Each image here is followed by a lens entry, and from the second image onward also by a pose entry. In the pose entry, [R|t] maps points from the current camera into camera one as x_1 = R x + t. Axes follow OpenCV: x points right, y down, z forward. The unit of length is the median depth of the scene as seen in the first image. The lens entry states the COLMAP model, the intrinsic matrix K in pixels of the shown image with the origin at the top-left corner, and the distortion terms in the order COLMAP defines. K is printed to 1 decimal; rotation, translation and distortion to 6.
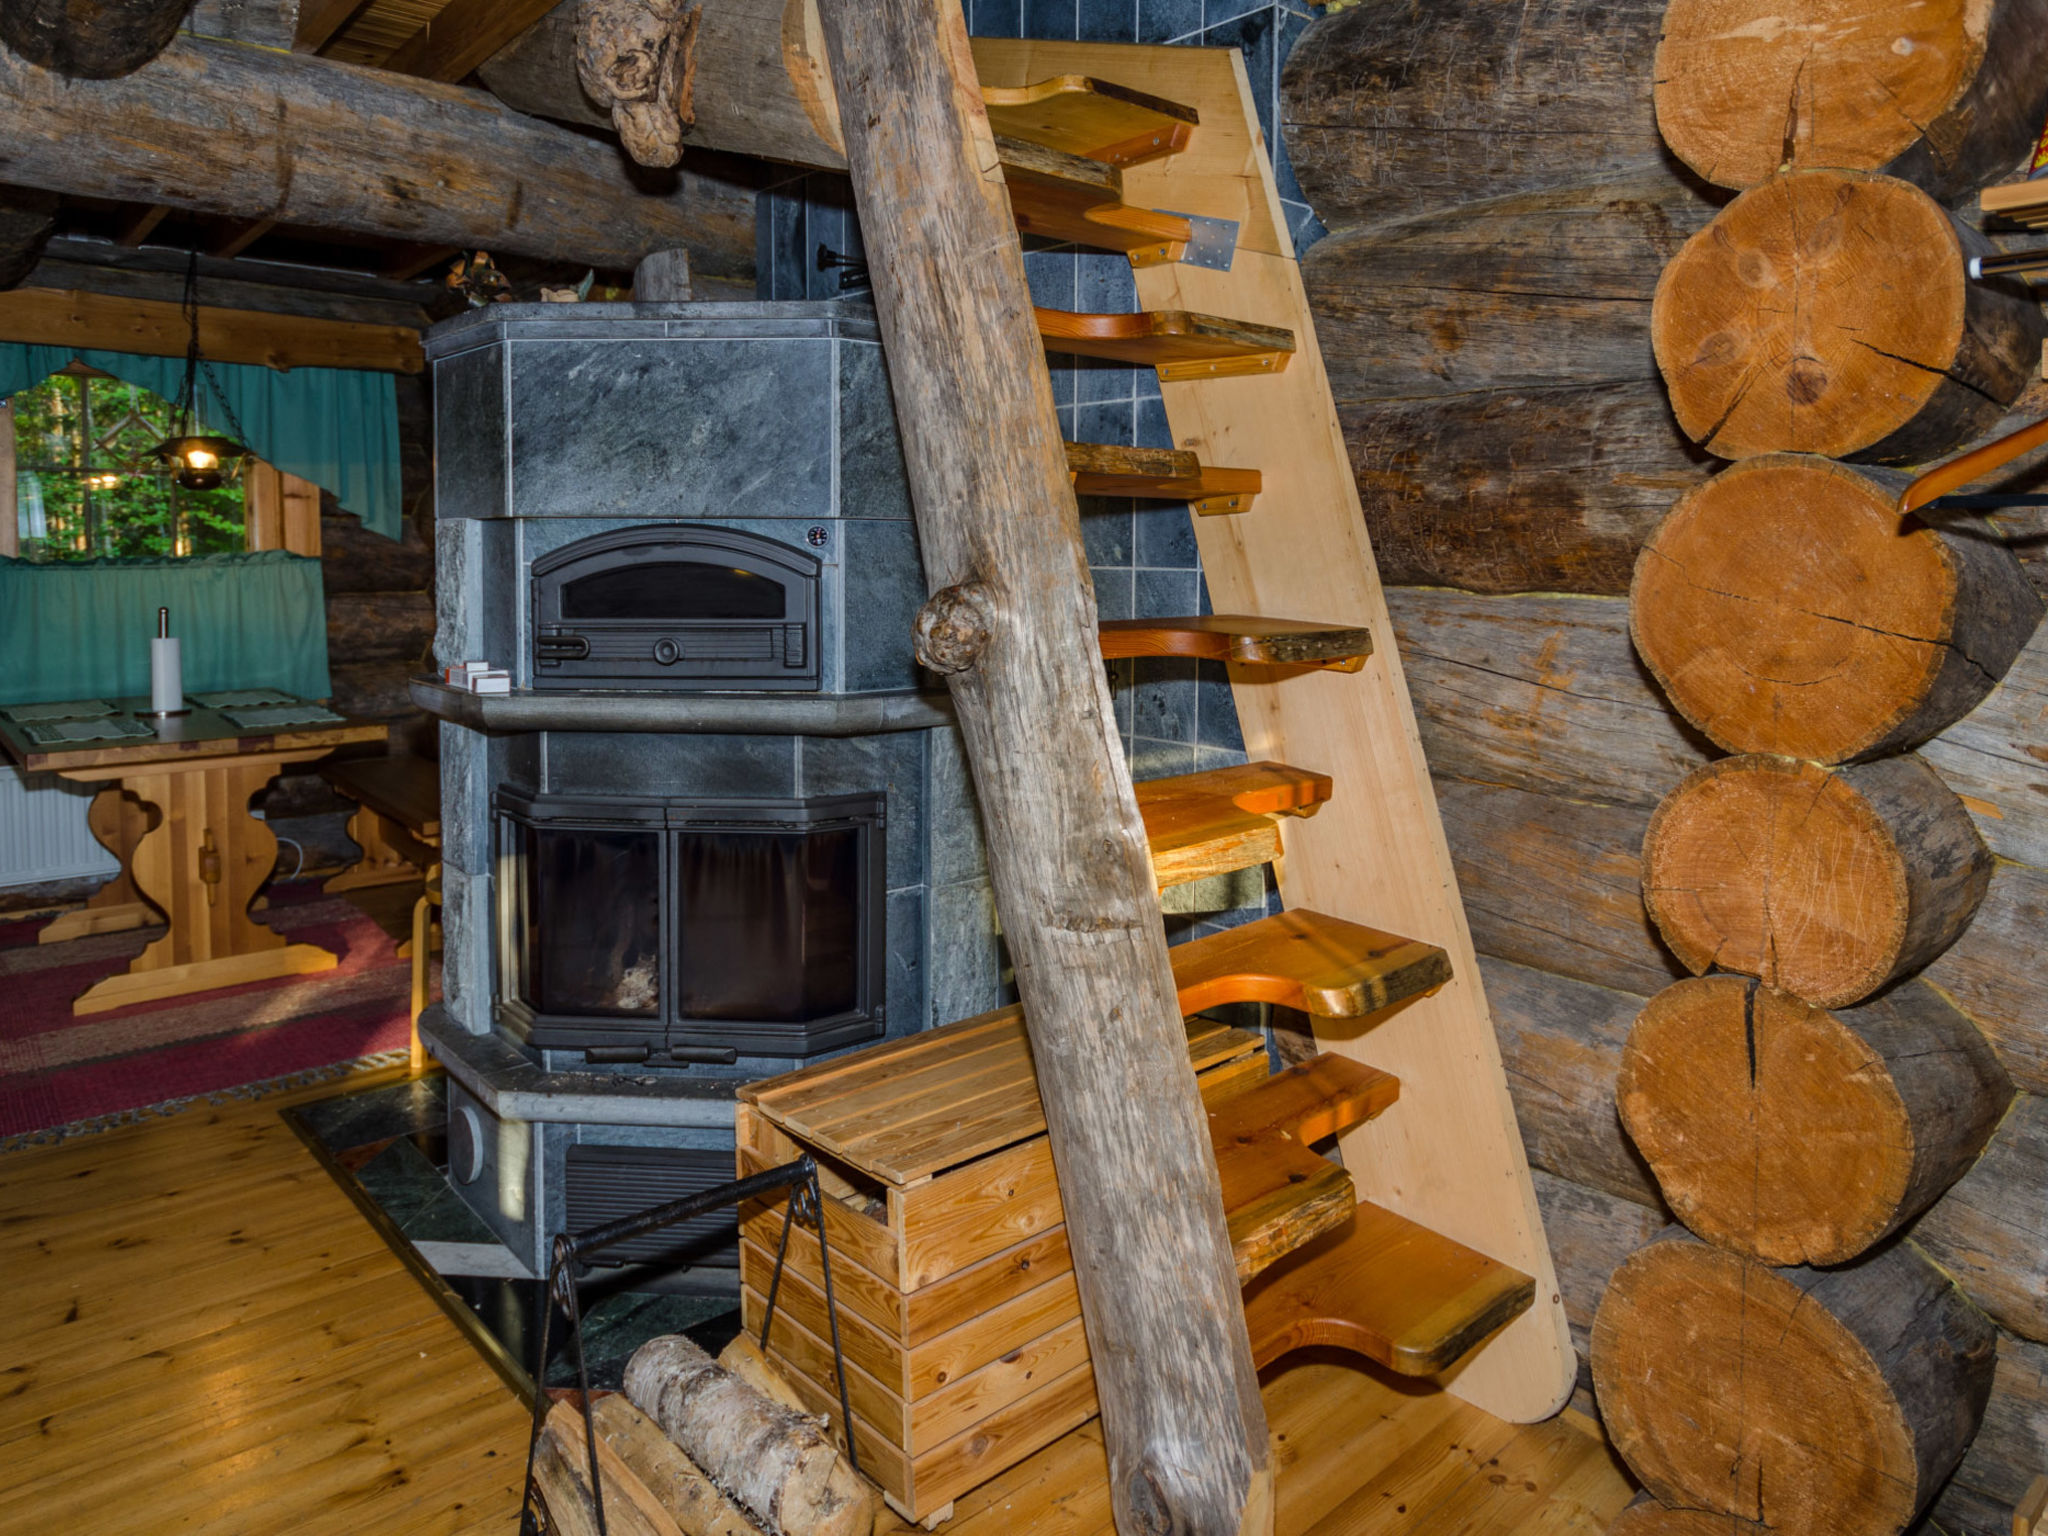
lens RADIAL K [[1336.6, 0, 1025.0], [0, 1336.6, 607.4], [0, 0, 1]] dist [-0.005546, -0.000597]
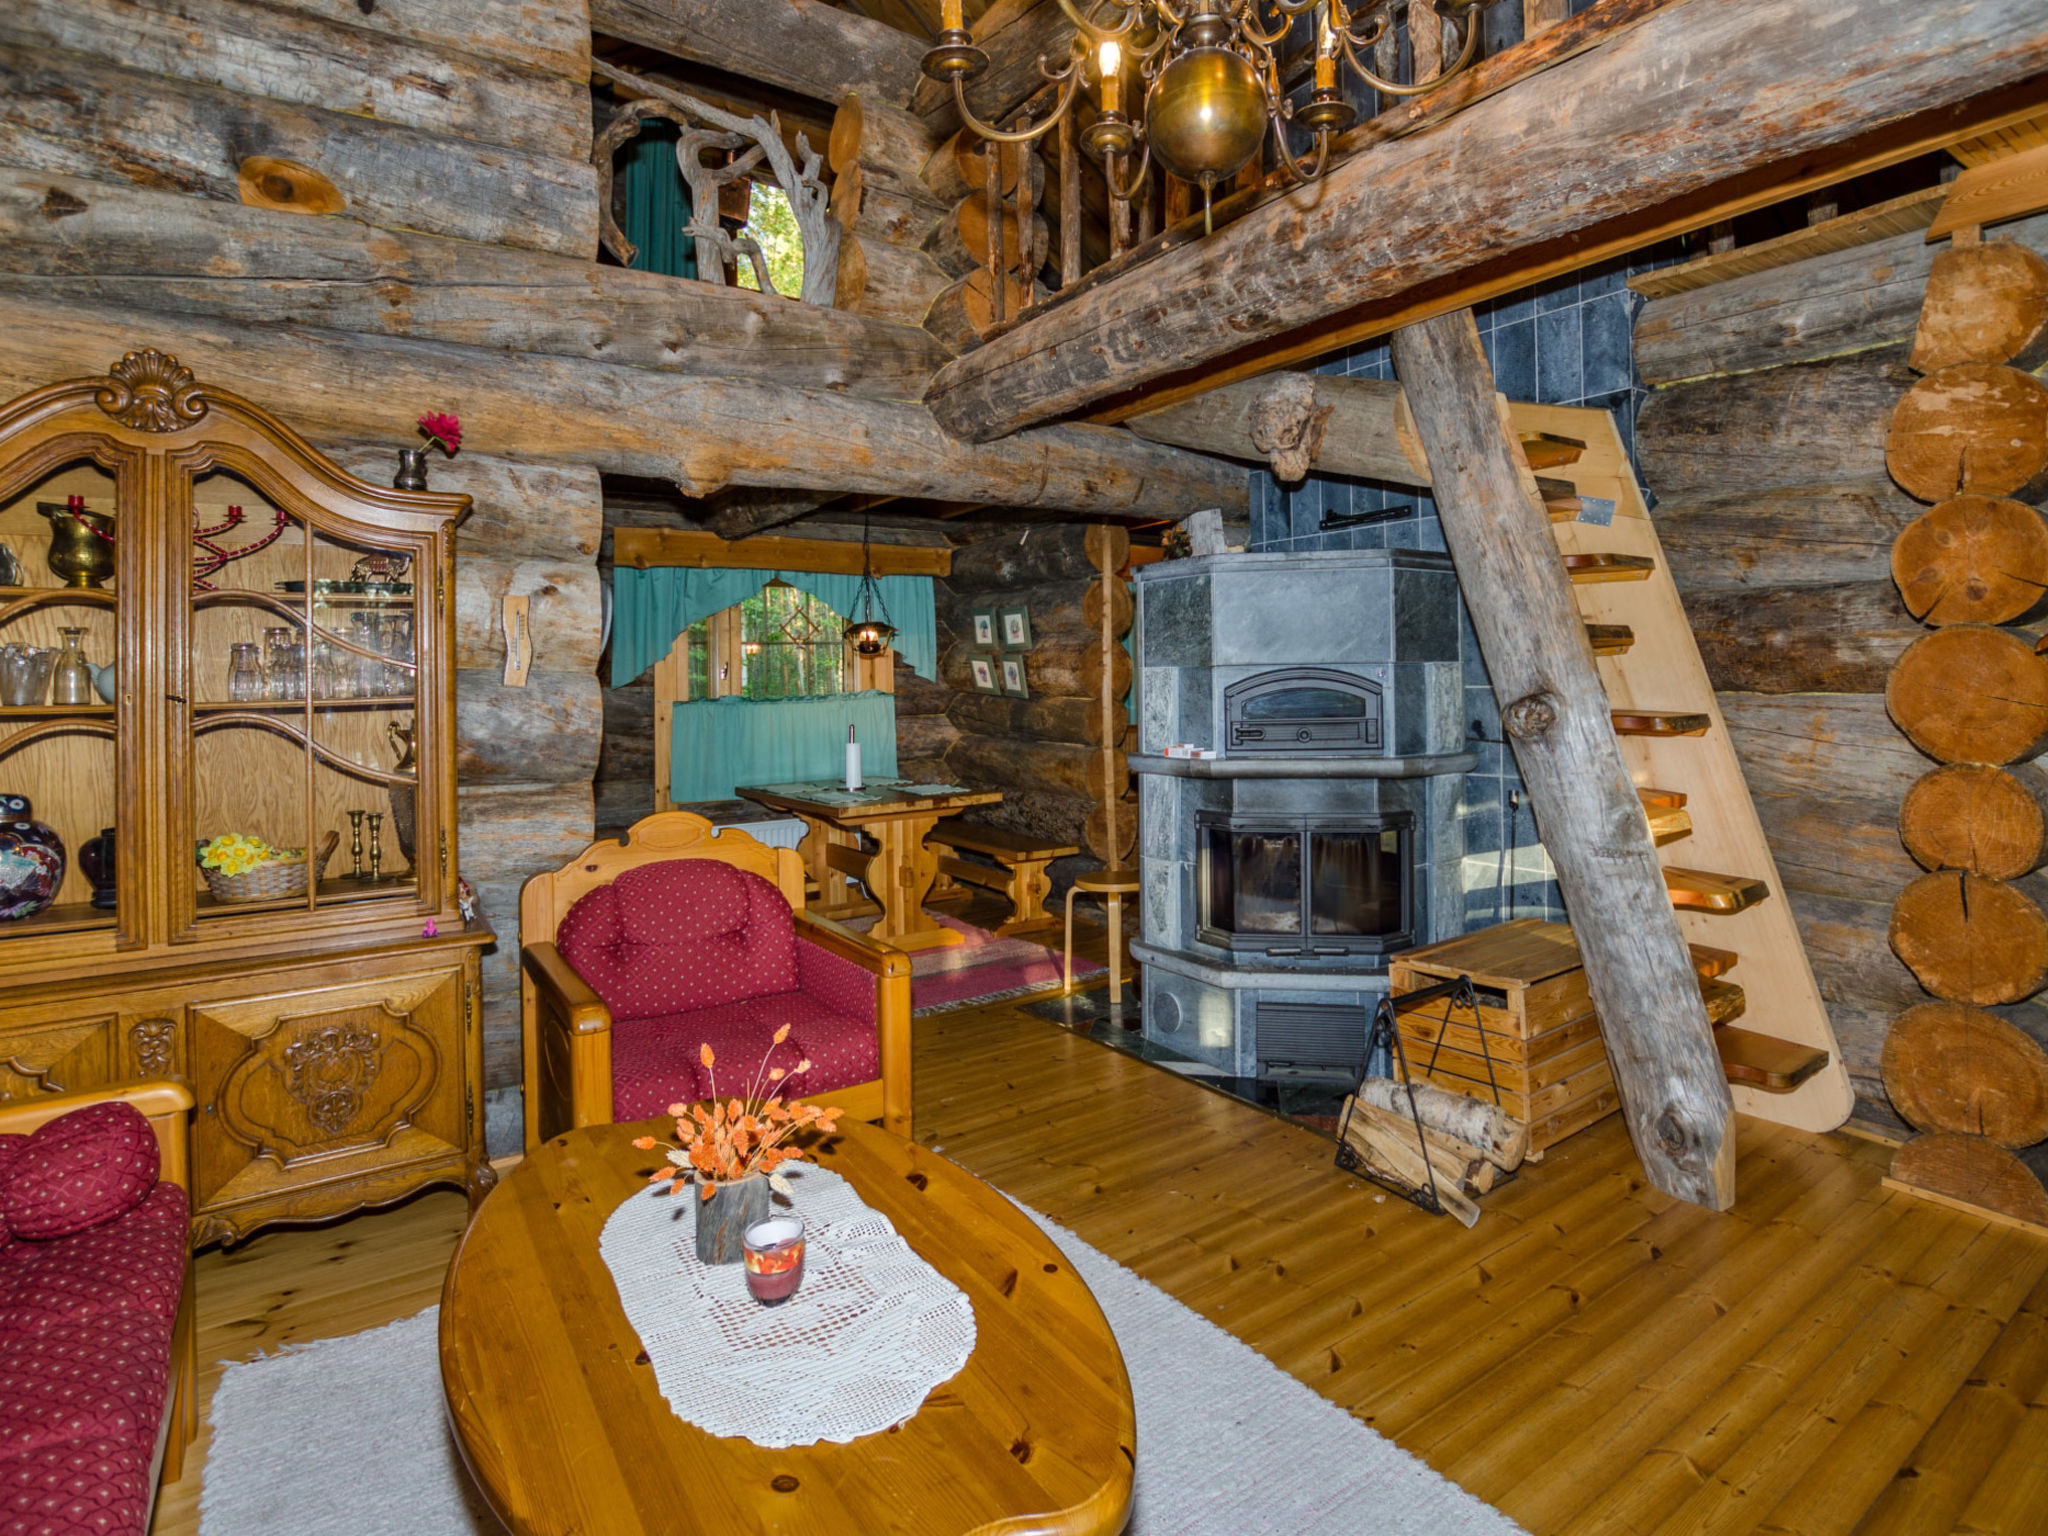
lens RADIAL K [[1062.4, 0, 1055.8], [0, 1062.4, 668.4], [0, 0, 1]] dist [-0.021291, 0.001014]
pose [[0.995282, -0.024101, -0.093986, -0.498862], [0.018841, 0.998227, -0.056456, 0.017761], [0.095180, 0.054419, 0.993971, -0.552633]]
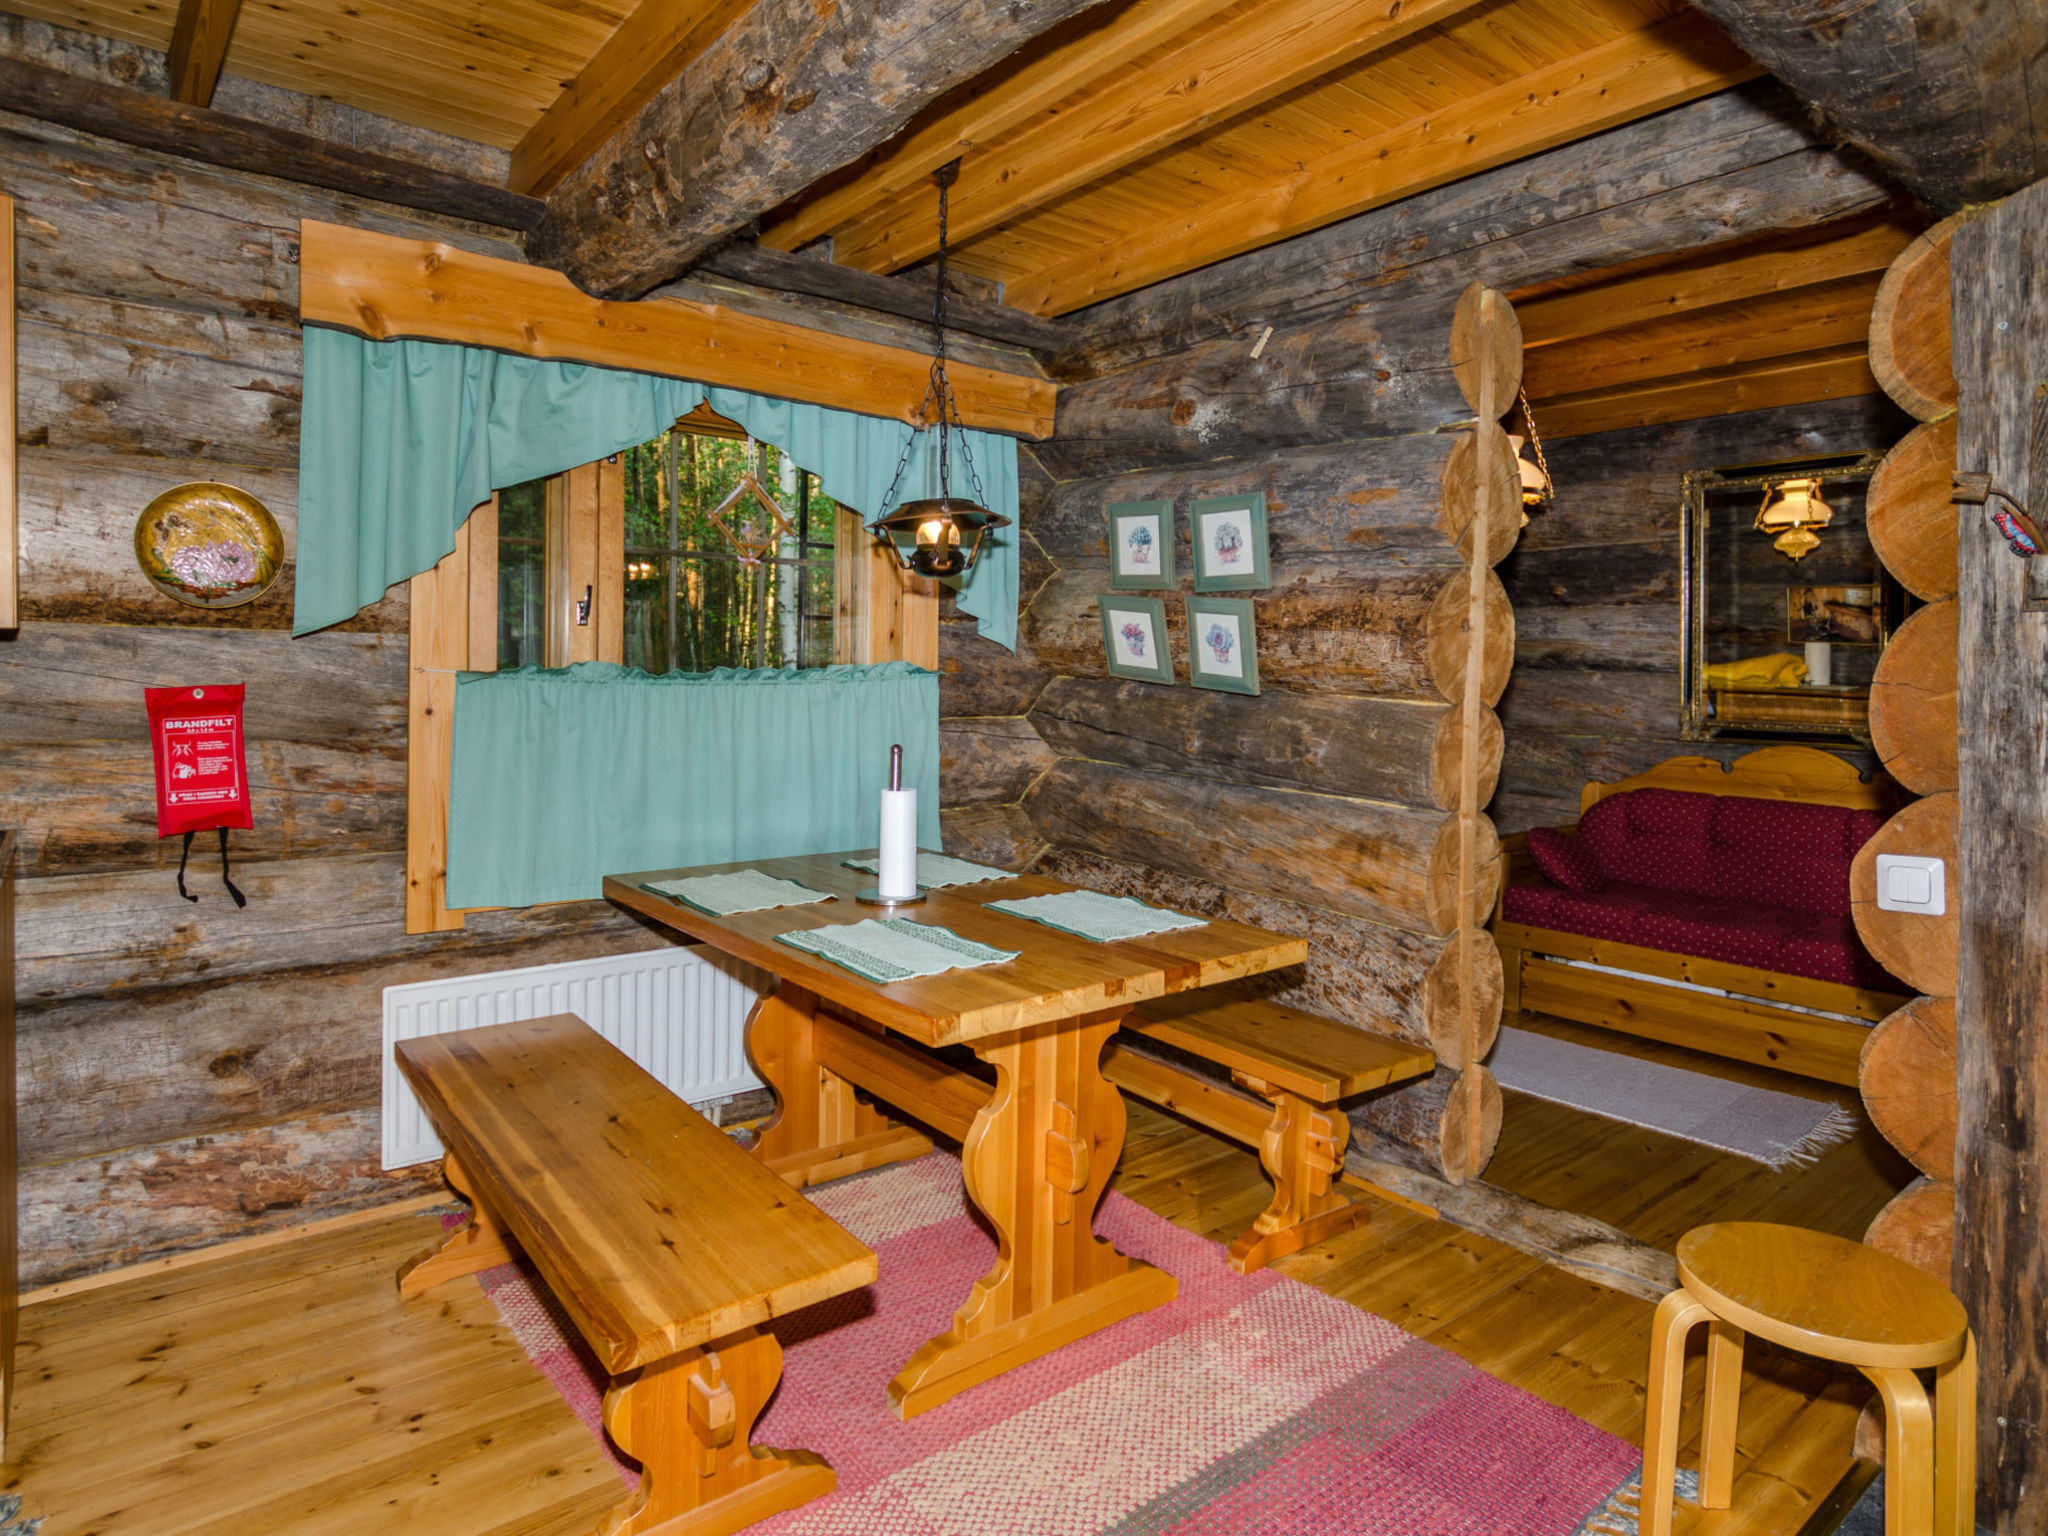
lens RADIAL K [[1202.9, 0, 1031.8], [0, 1202.9, 705.7], [0, 0, 1]] dist [-0.002189, 0.000750]
pose [[0.998617, 0.019654, -0.048770, -1.012798], [-0.020013, 0.999776, -0.006898, -0.032572], [0.048623, 0.007864, 0.998786, 0.706033]]
